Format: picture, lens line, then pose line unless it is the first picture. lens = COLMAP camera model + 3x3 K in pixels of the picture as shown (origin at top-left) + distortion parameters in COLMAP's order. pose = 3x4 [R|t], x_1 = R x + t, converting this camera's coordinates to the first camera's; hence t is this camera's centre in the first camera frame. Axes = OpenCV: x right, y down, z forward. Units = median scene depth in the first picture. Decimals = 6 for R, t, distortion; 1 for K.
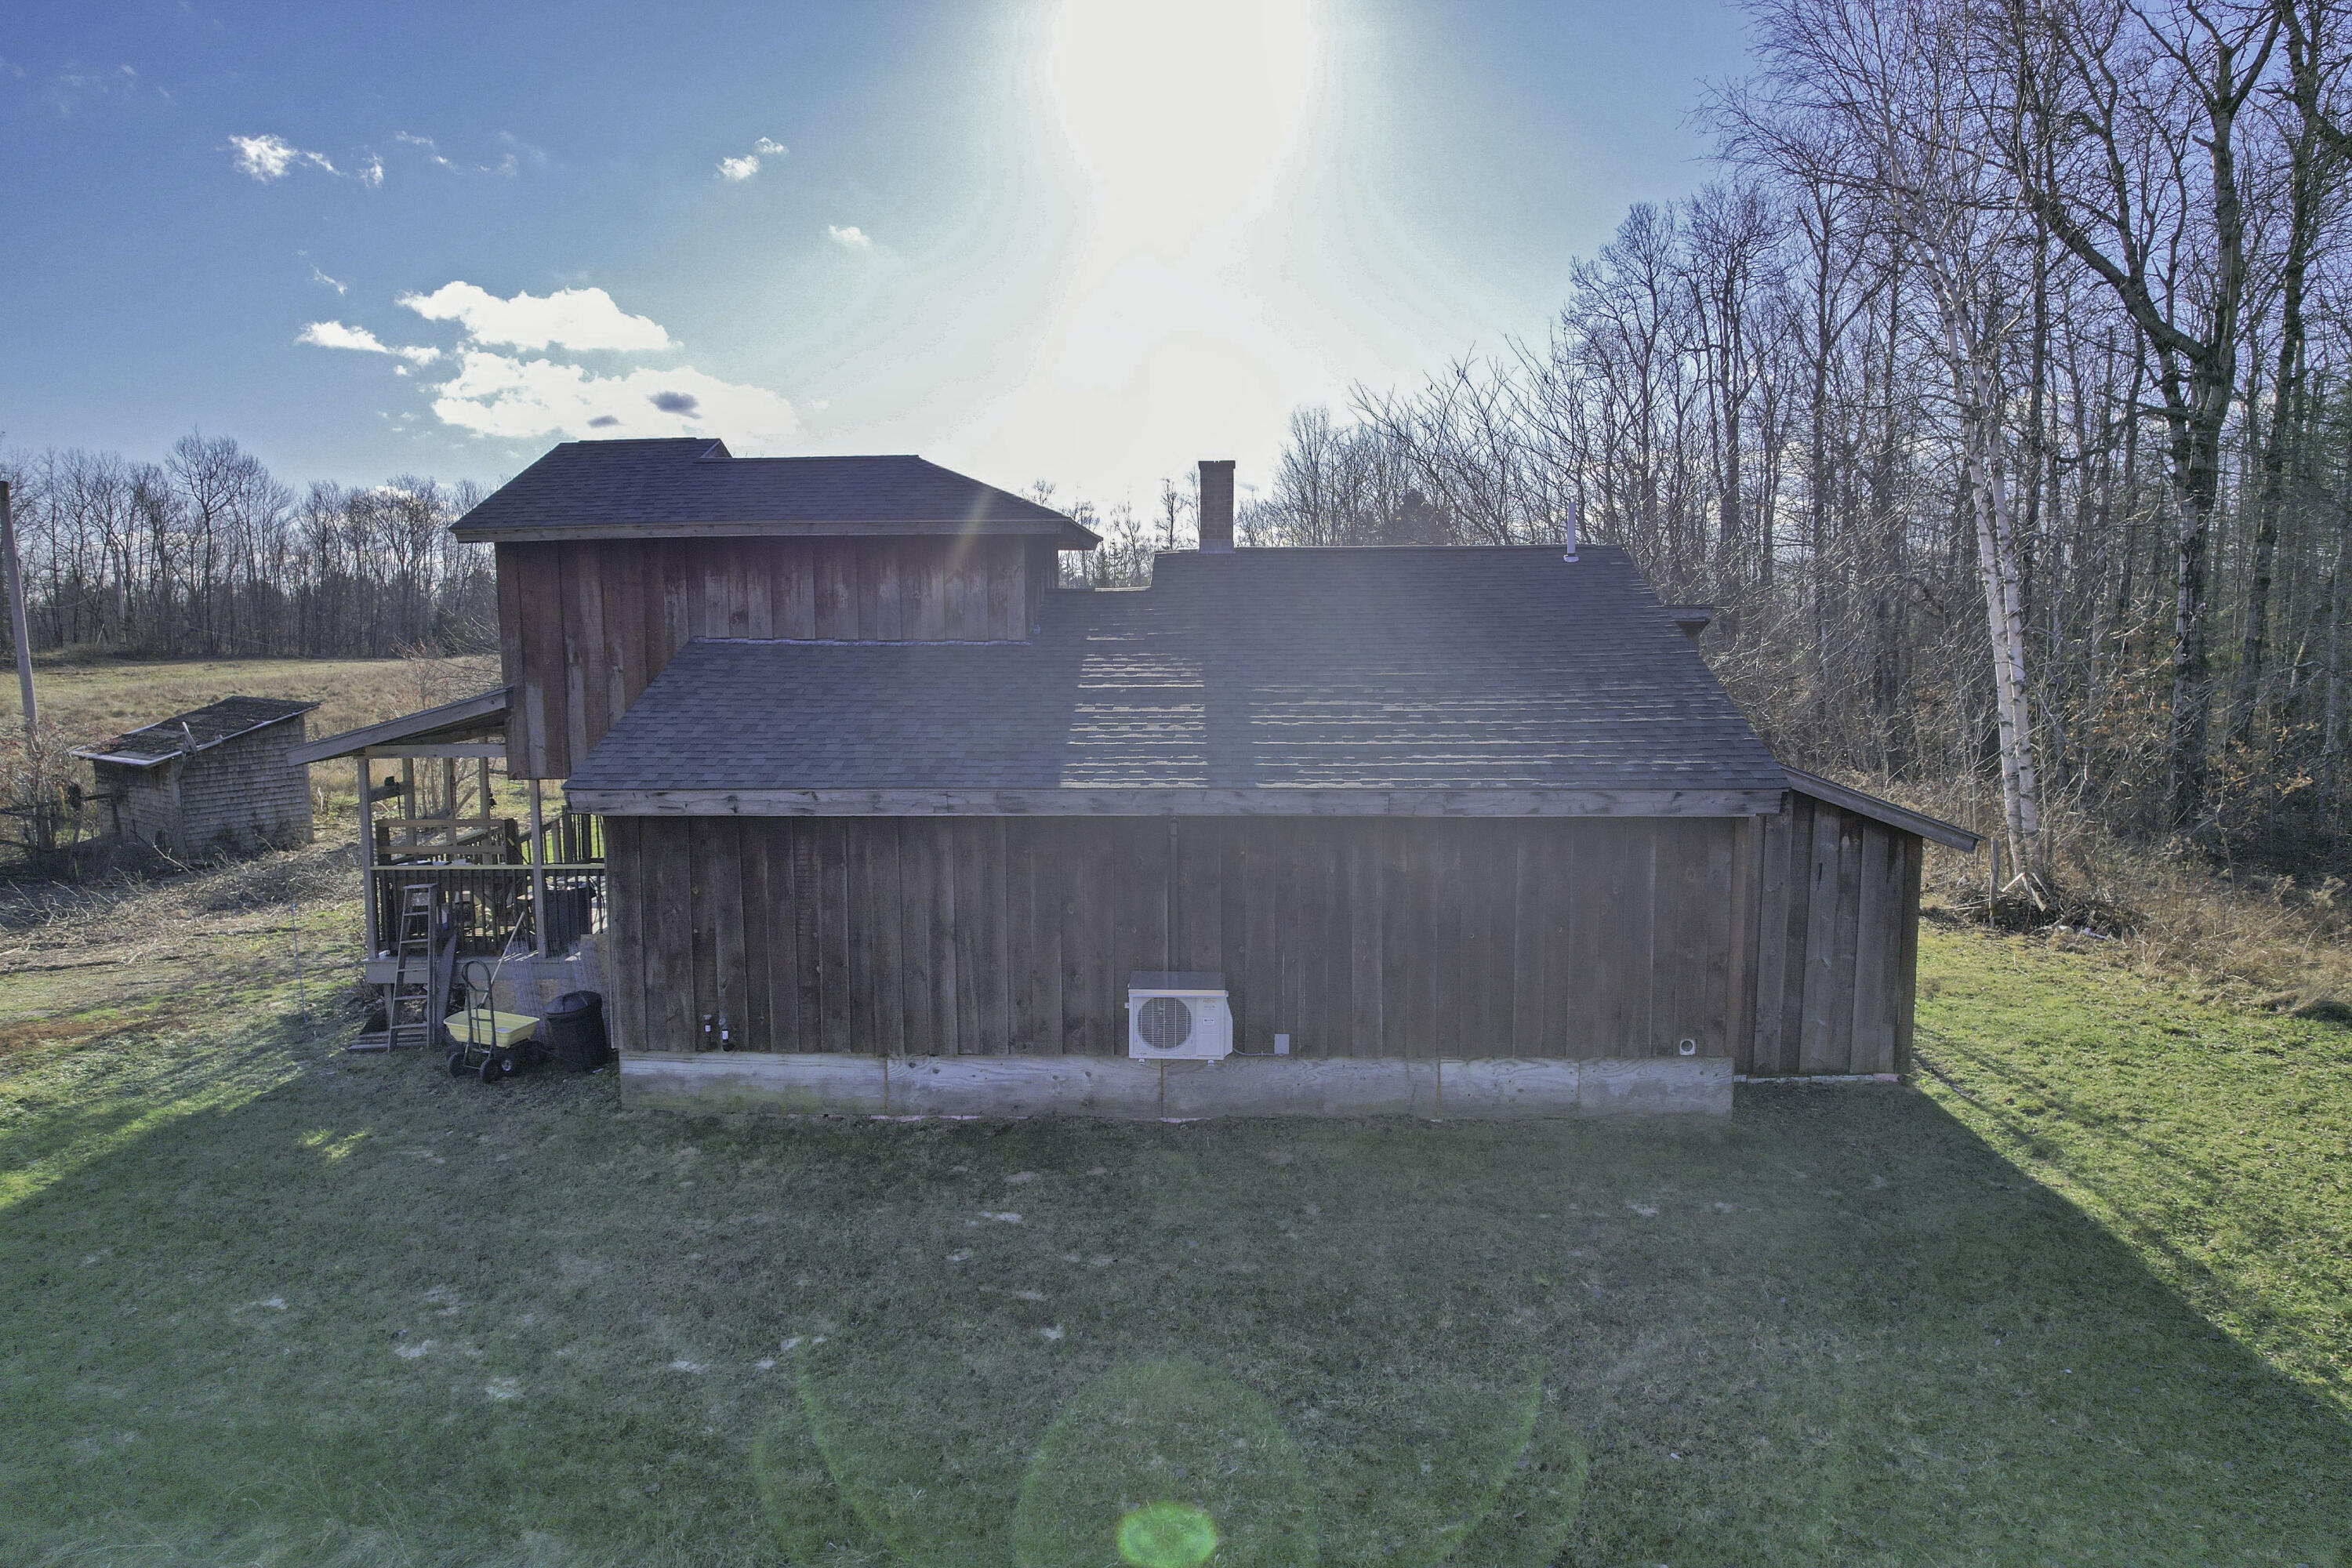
lens RADIAL K [[1509.6, 0, 1176.0], [0, 1509.6, 784.0], [0, 0, 1]] dist [-0.072403, 0.063043]
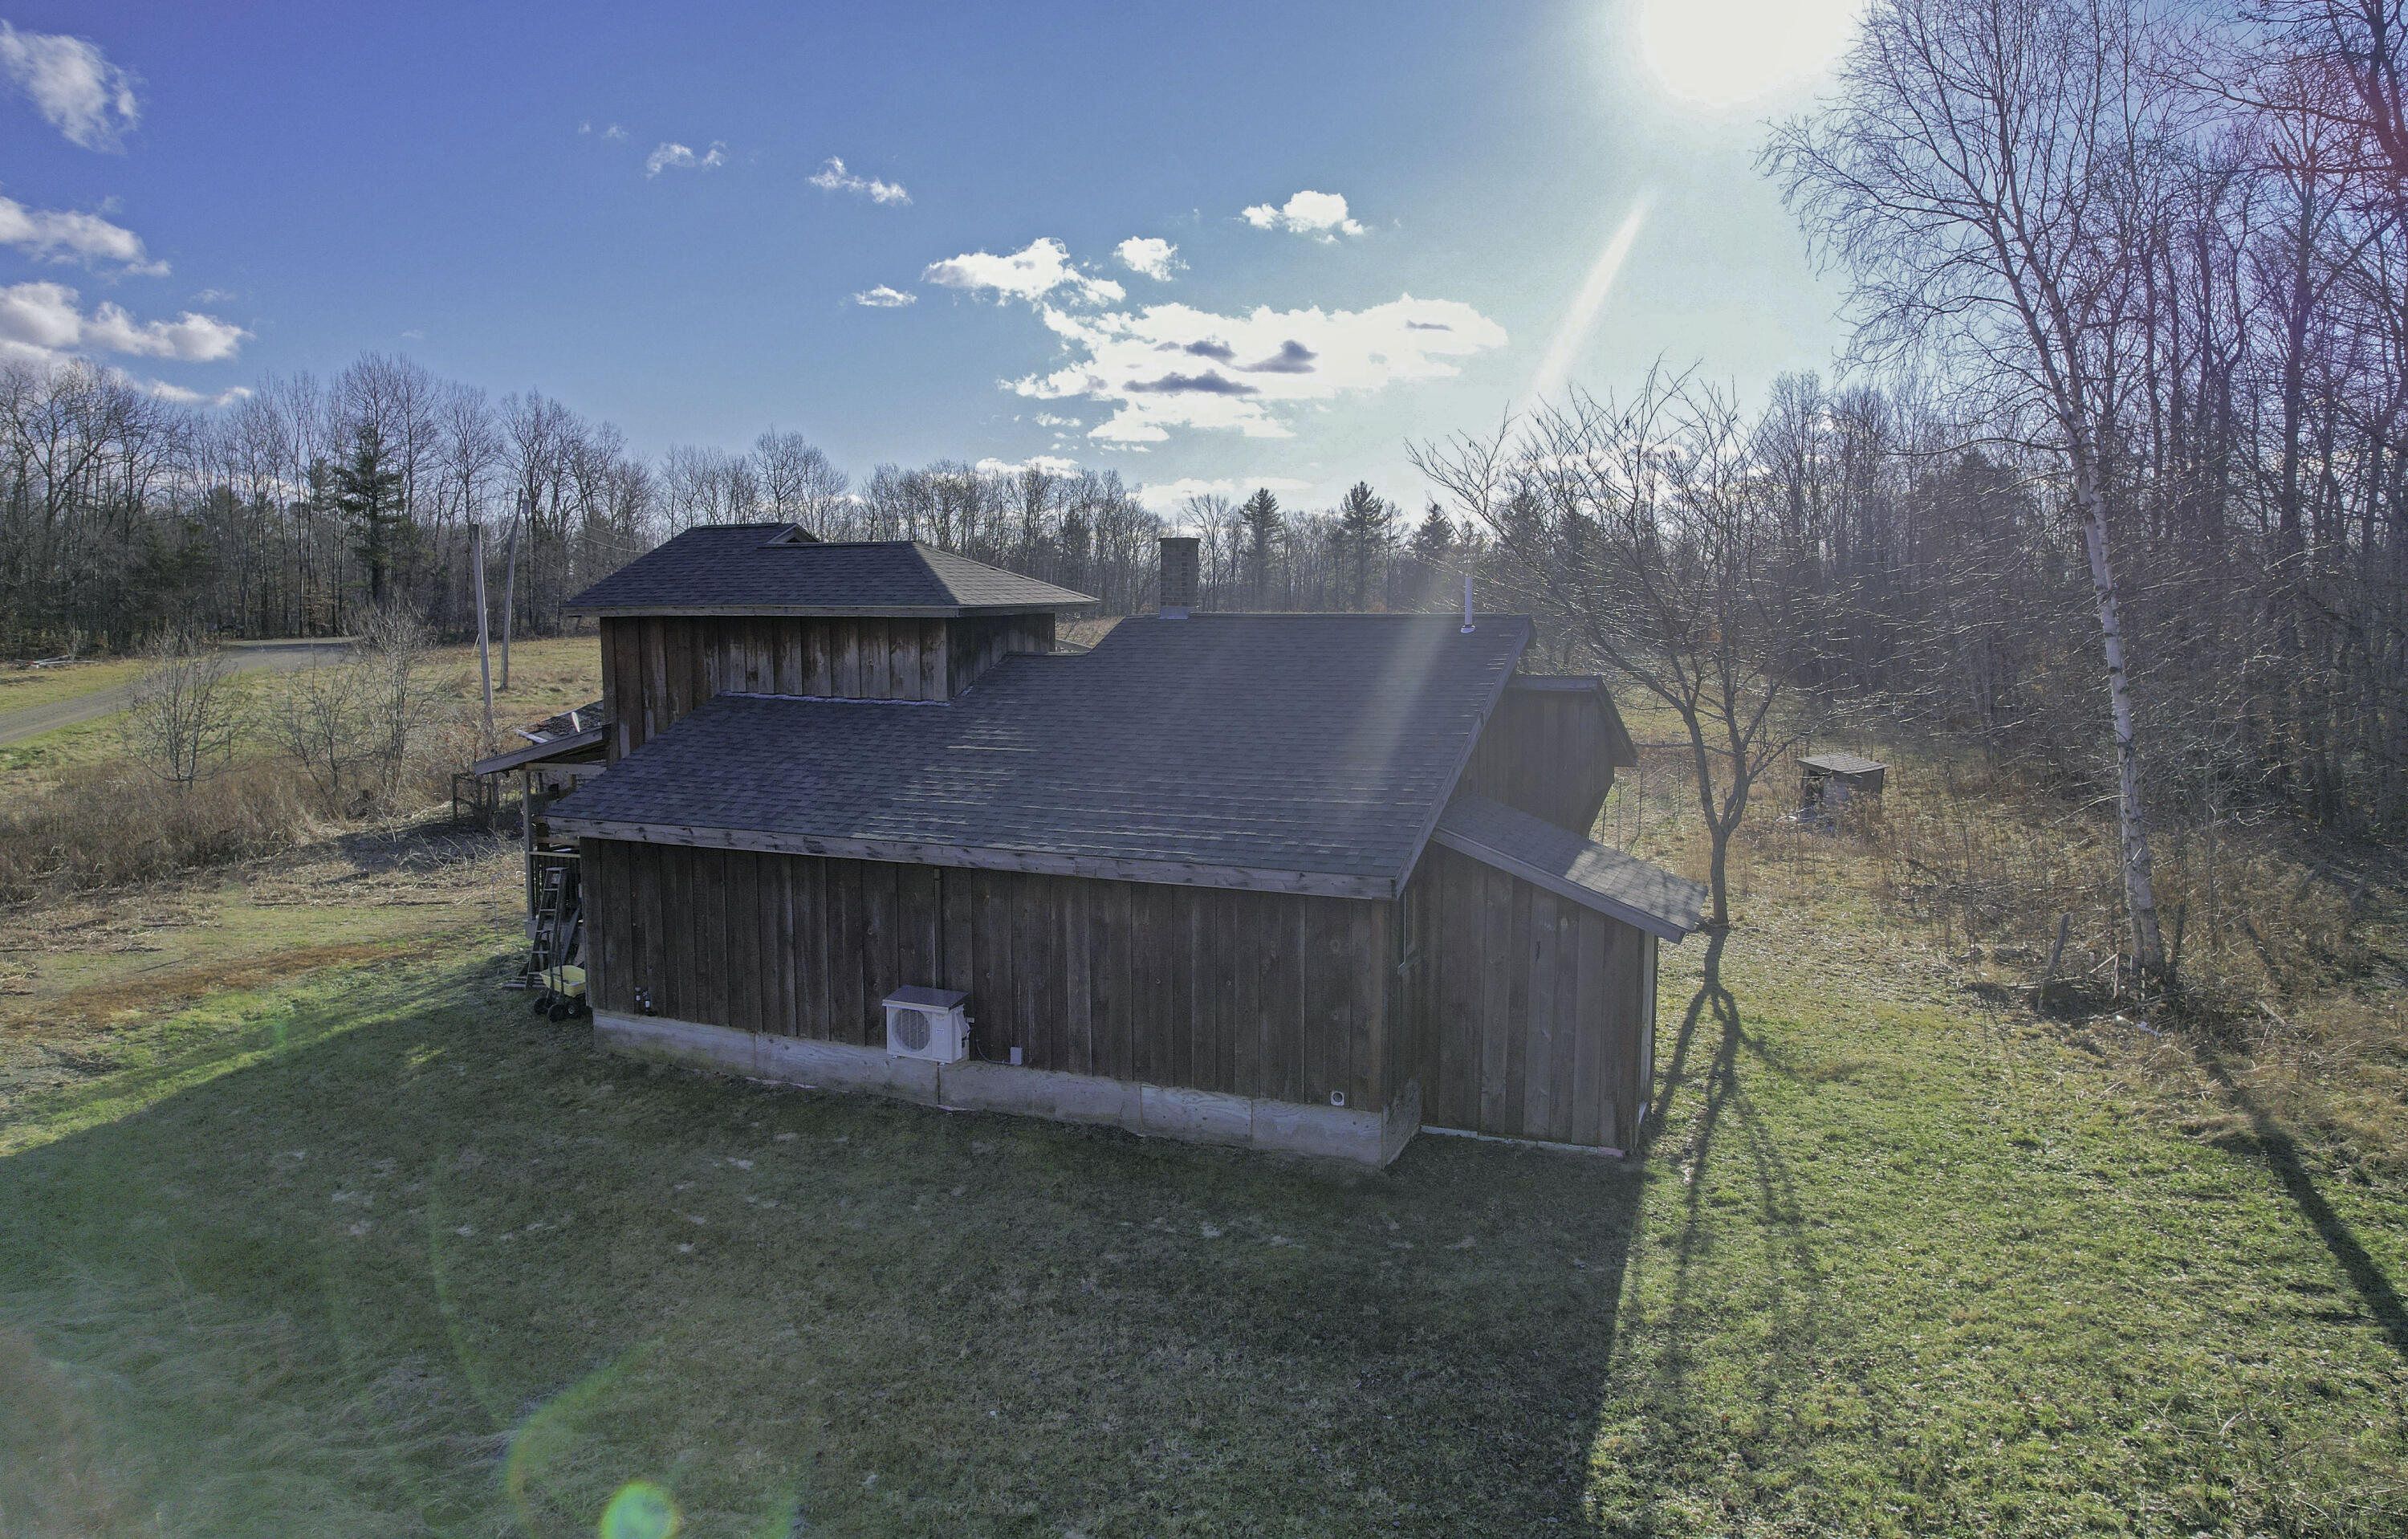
lens RADIAL K [[1562.0, 0, 1205.2], [0, 1562.0, 726.8], [0, 0, 1]] dist [-0.064050, 0.051531]
pose [[0.938225, 0.033156, -0.344435, 0.632829], [-0.037549, 0.999276, -0.006089, -0.089716], [0.343983, 0.018646, 0.938791, -0.129390]]
